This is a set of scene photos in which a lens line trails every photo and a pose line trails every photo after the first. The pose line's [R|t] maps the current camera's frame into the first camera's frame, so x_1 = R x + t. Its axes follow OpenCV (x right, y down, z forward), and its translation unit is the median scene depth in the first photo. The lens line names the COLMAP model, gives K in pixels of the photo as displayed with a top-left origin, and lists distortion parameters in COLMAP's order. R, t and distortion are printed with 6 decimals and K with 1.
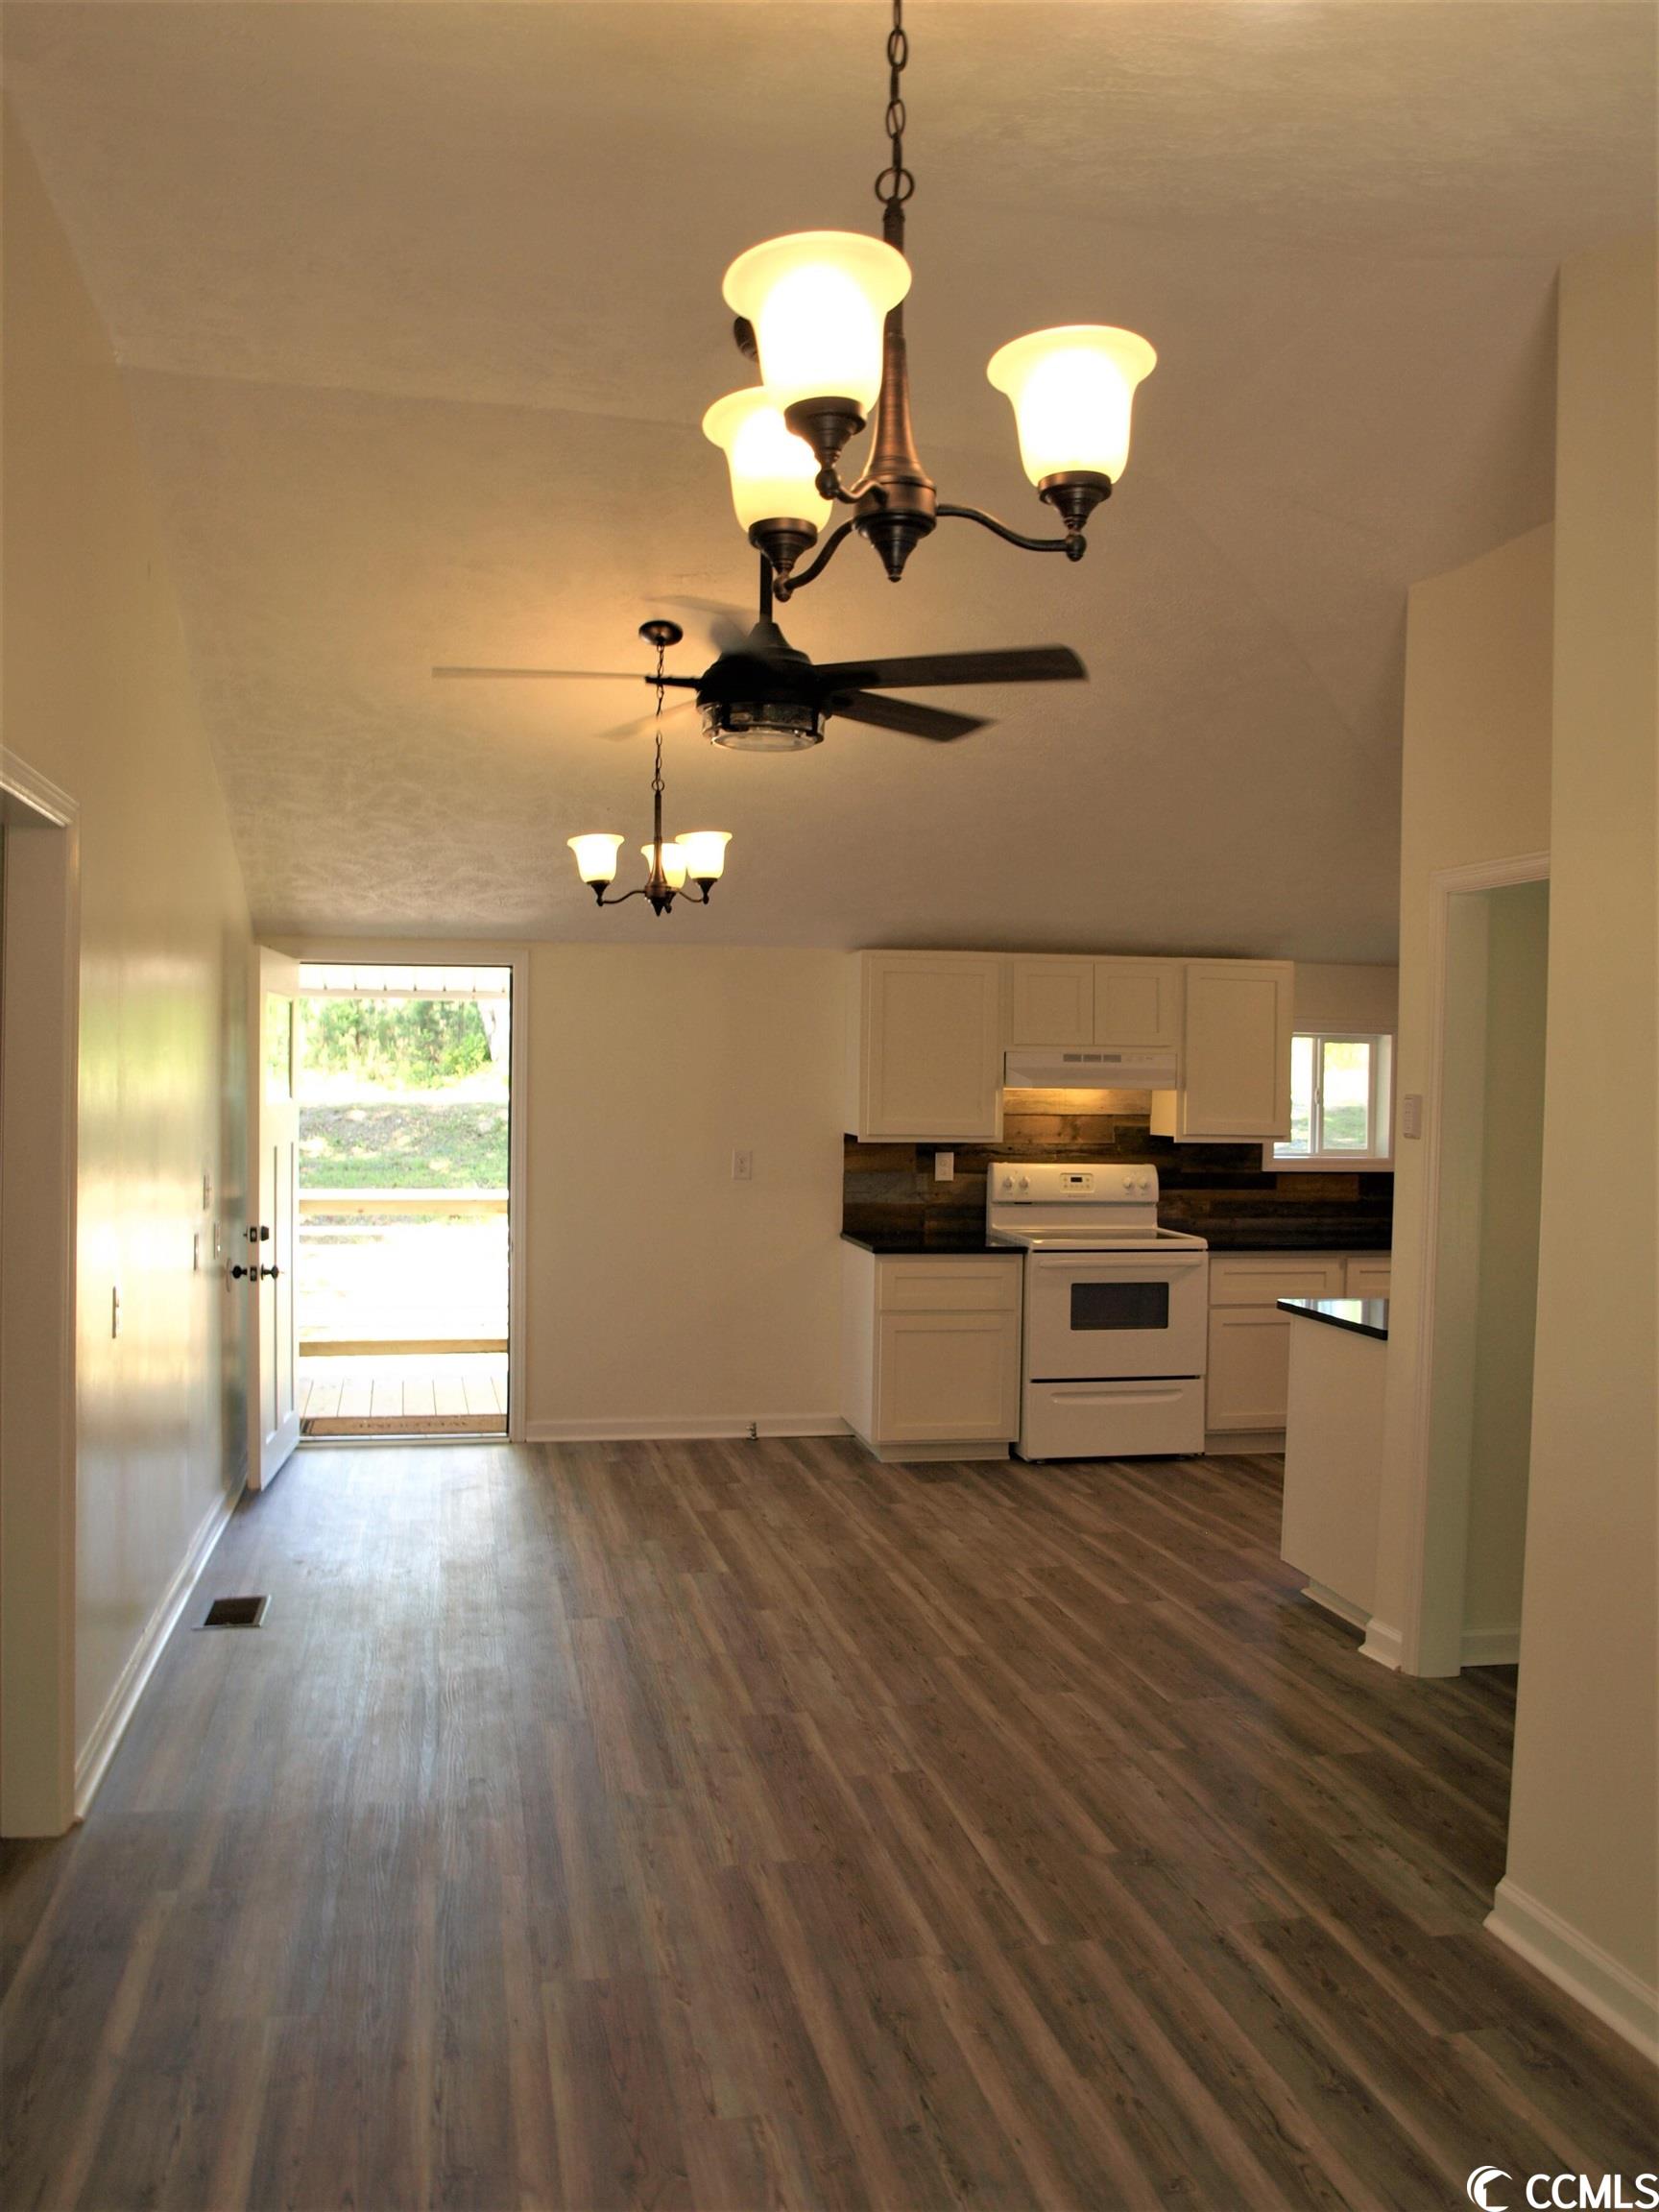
lens RADIAL K [[1786.2, 0, 819.9], [0, 1786.2, 1116.8], [0, 0, 1]] dist [-0.092434, 0.038586]
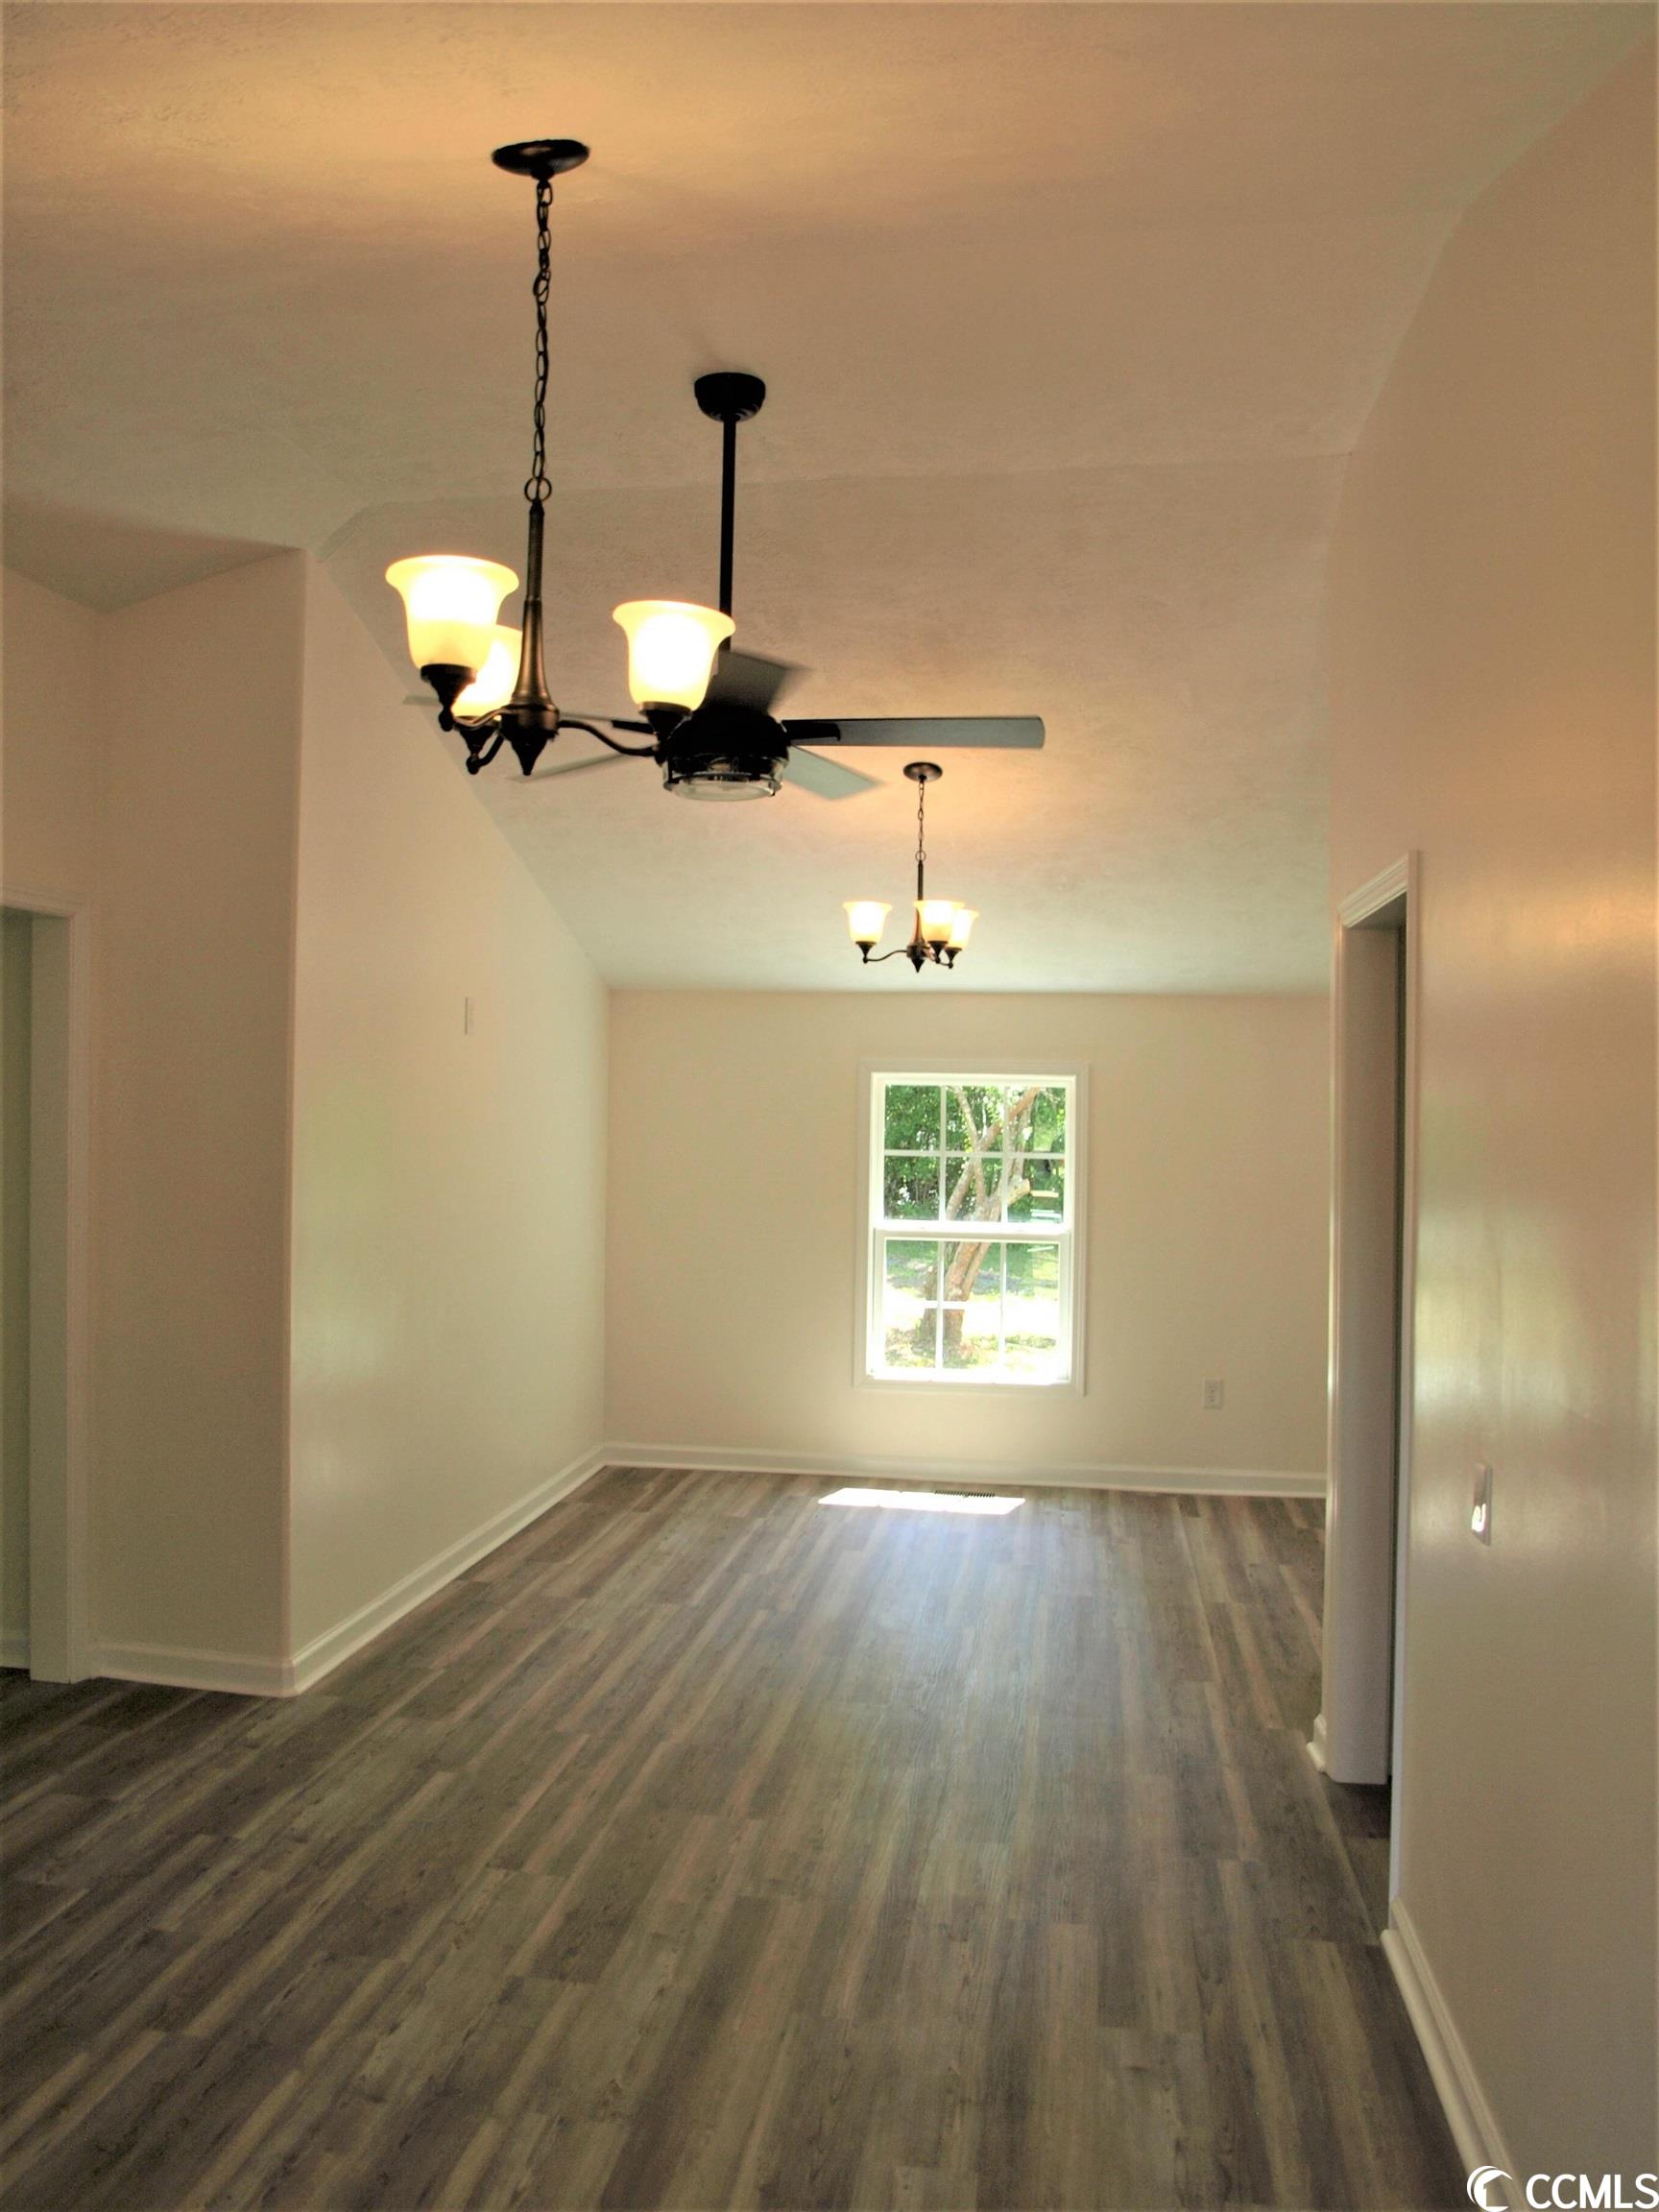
lens RADIAL K [[1786.2, 0, 819.7], [0, 1786.2, 1102.9], [0, 0, 1]] dist [-0.092434, 0.038586]
pose [[-0.938648, -0.032174, 0.343372, -0.422084], [-0.025583, 0.999392, 0.023708, -0.055290], [-0.343925, 0.013469, -0.938900, 1.863057]]
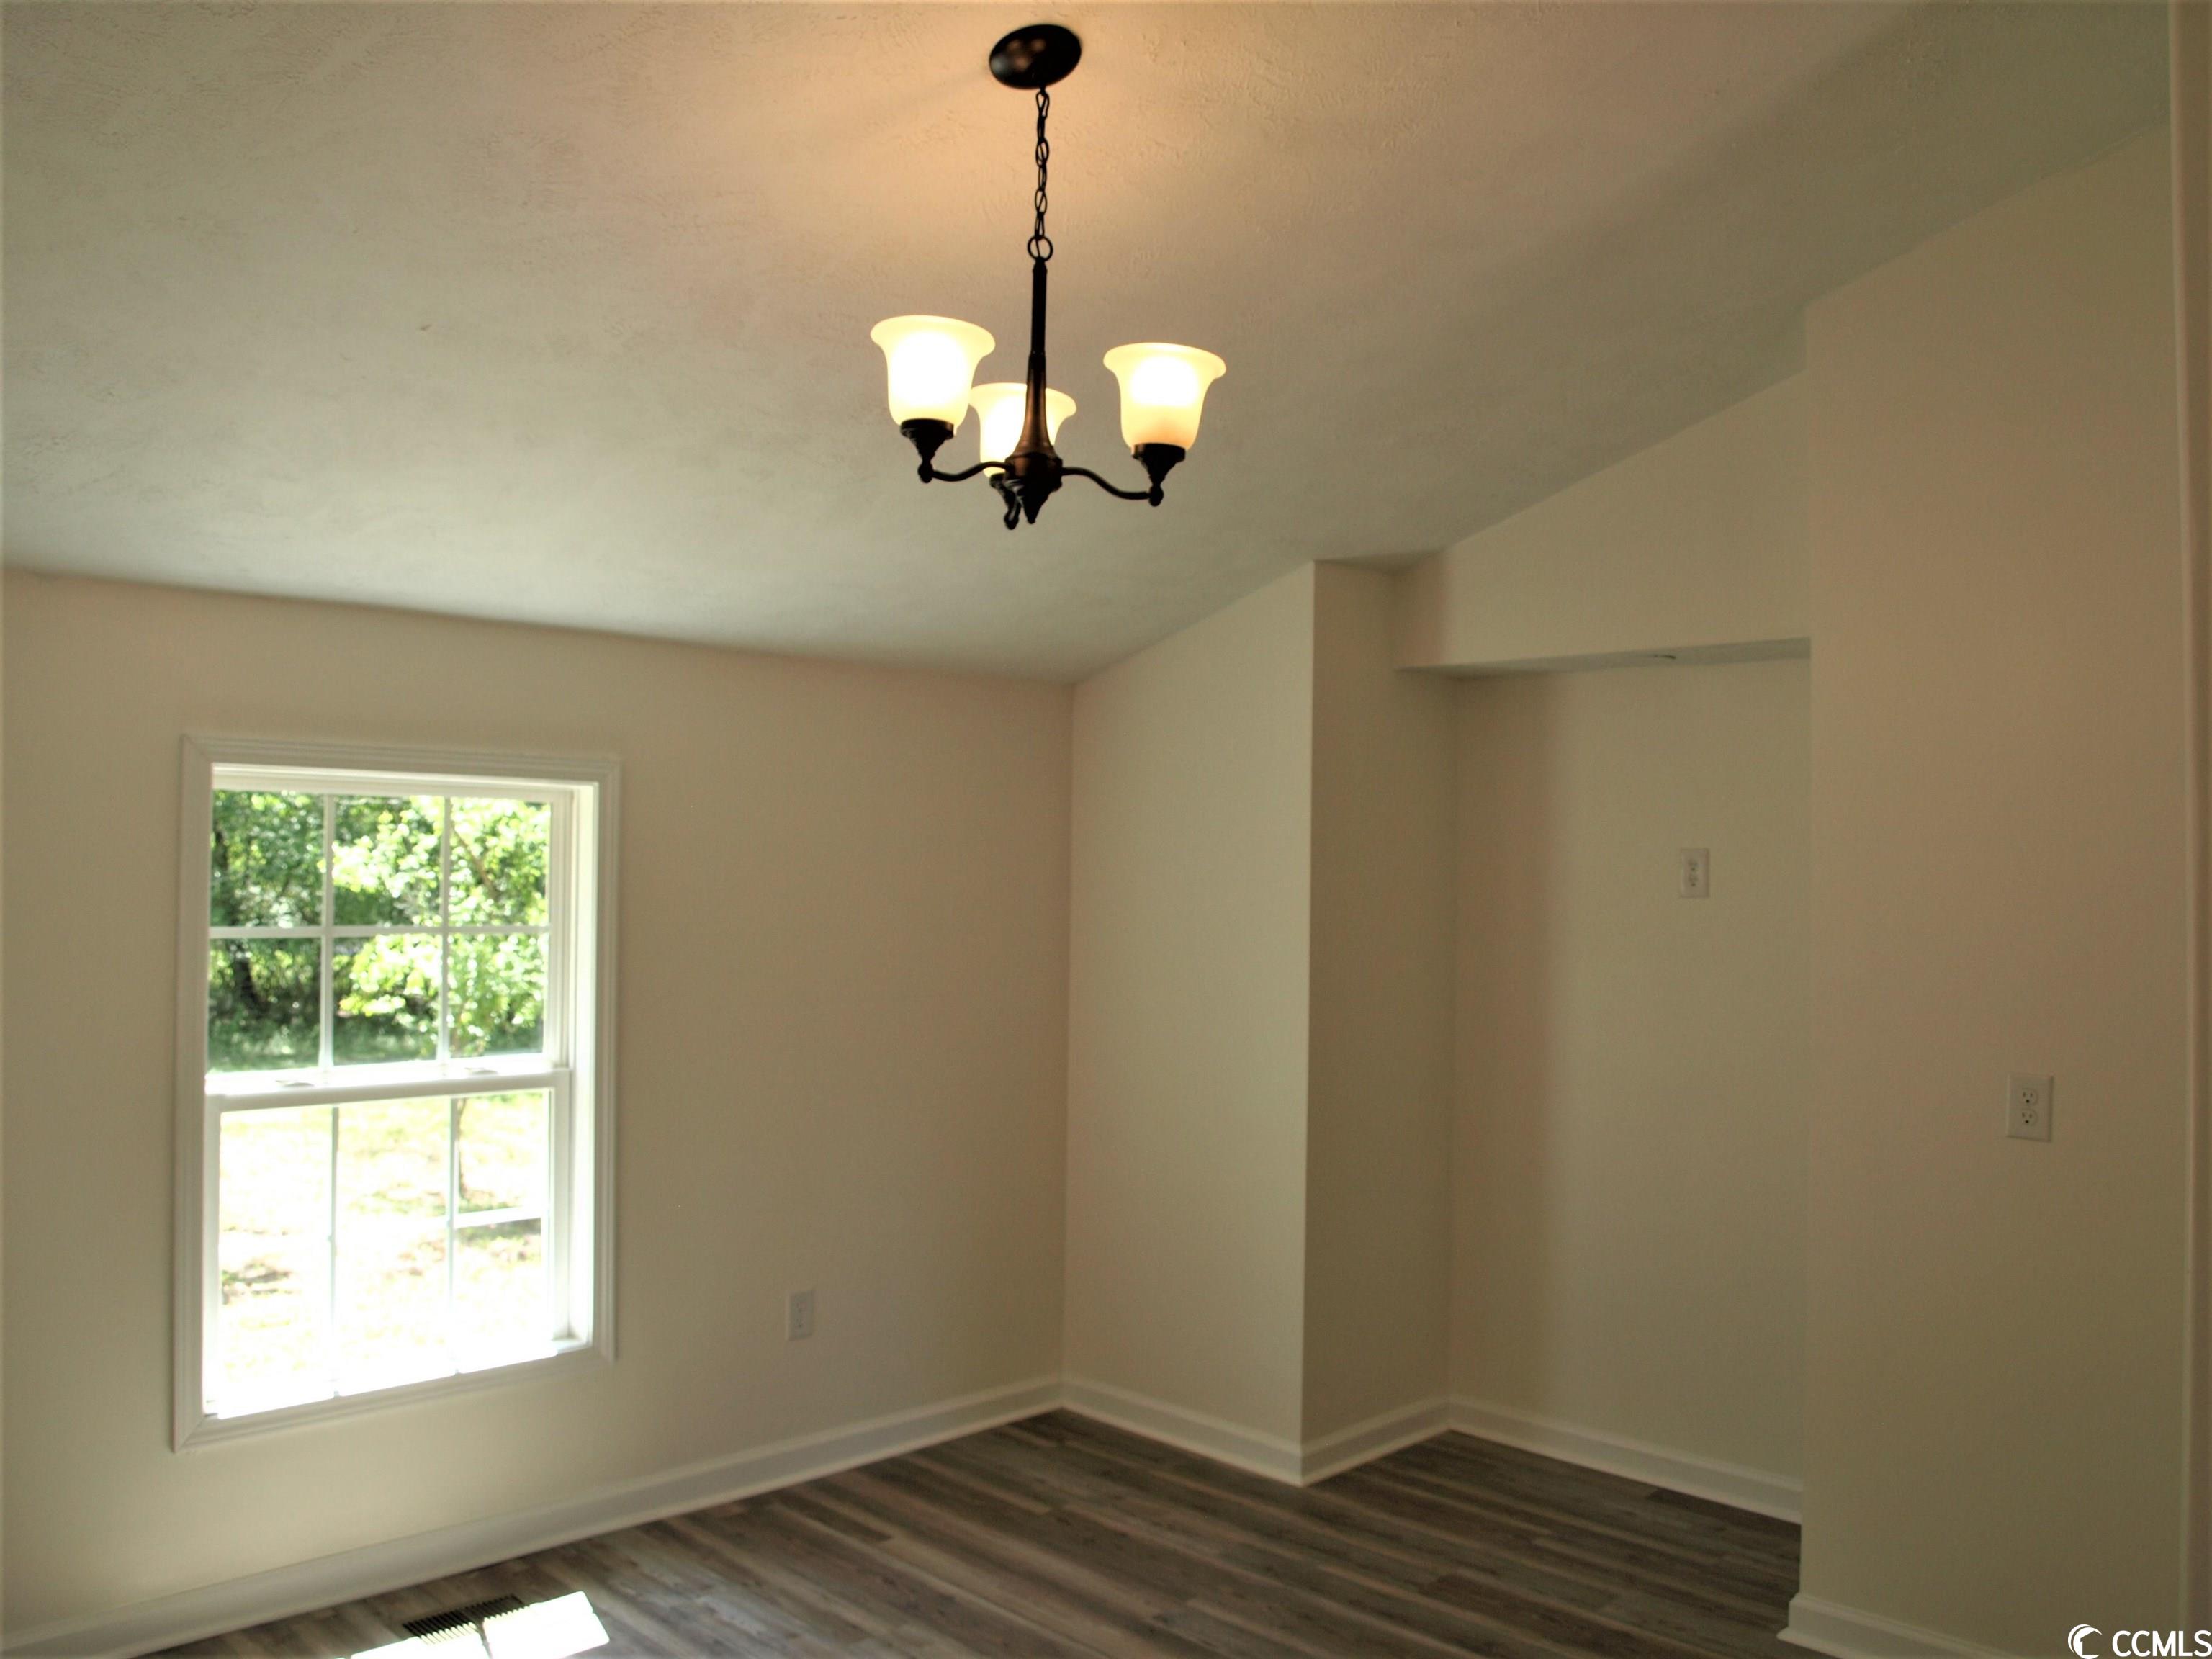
lens RADIAL K [[1786.2, 0, 1104.0], [0, 1786.2, 825.8], [0, 0, 1]] dist [-0.092434, 0.038586]
pose [[-0.838718, -0.036891, -0.543316, 0.324010], [-0.039921, 0.999183, -0.006218, -0.023939], [0.543101, 0.016475, -0.839506, 0.963255]]
